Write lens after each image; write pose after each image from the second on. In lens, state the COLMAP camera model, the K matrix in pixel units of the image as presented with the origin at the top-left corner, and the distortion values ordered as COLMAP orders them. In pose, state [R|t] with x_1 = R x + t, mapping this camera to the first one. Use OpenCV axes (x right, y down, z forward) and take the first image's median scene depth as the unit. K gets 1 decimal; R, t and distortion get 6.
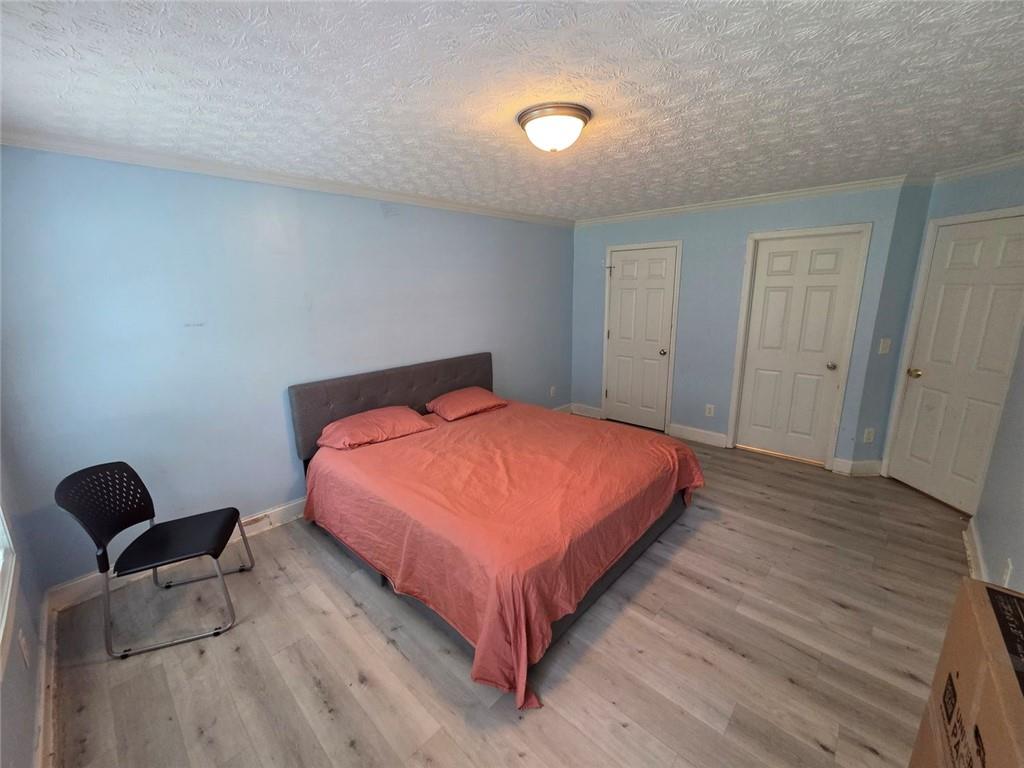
lens RADIAL K [[417.6, 0, 512.2], [0, 417.6, 386.2], [0, 0, 1]] dist [0.002459, 0.000504]
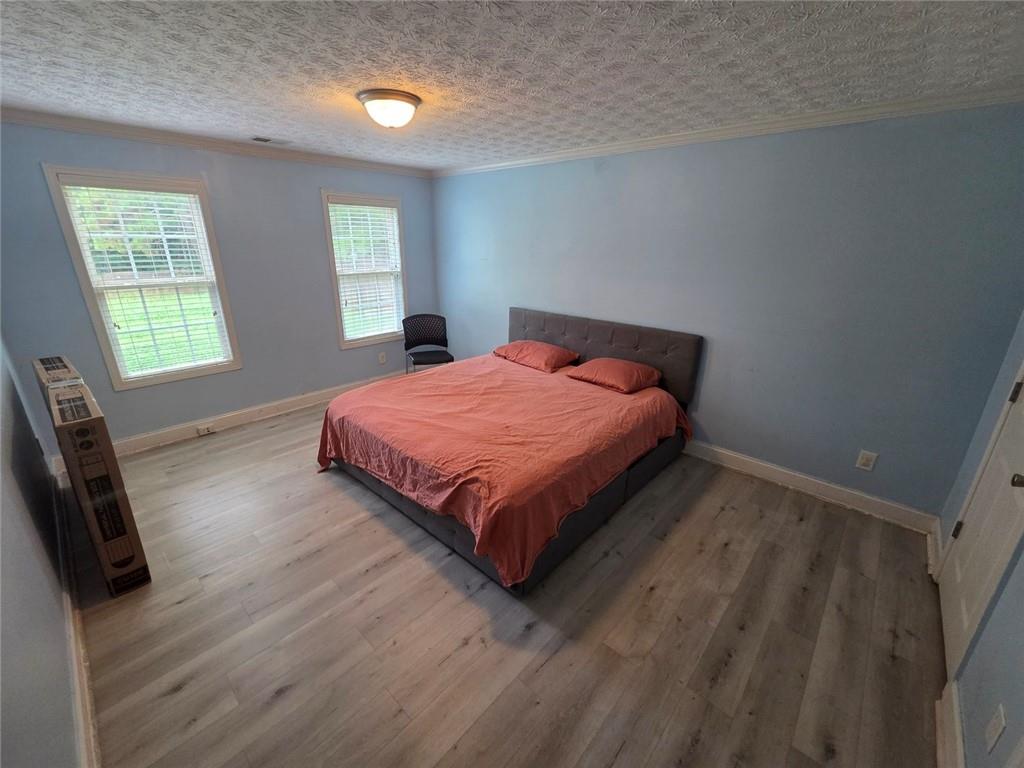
lens RADIAL K [[417.6, 0, 510.9], [0, 417.6, 378.9], [0, 0, 1]] dist [0.002459, 0.000504]
pose [[0.014064, 0.342428, -0.939439, 1.134379], [-0.239310, 0.913379, 0.329346, -0.299590], [0.970841, 0.220186, 0.094792, 1.042440]]
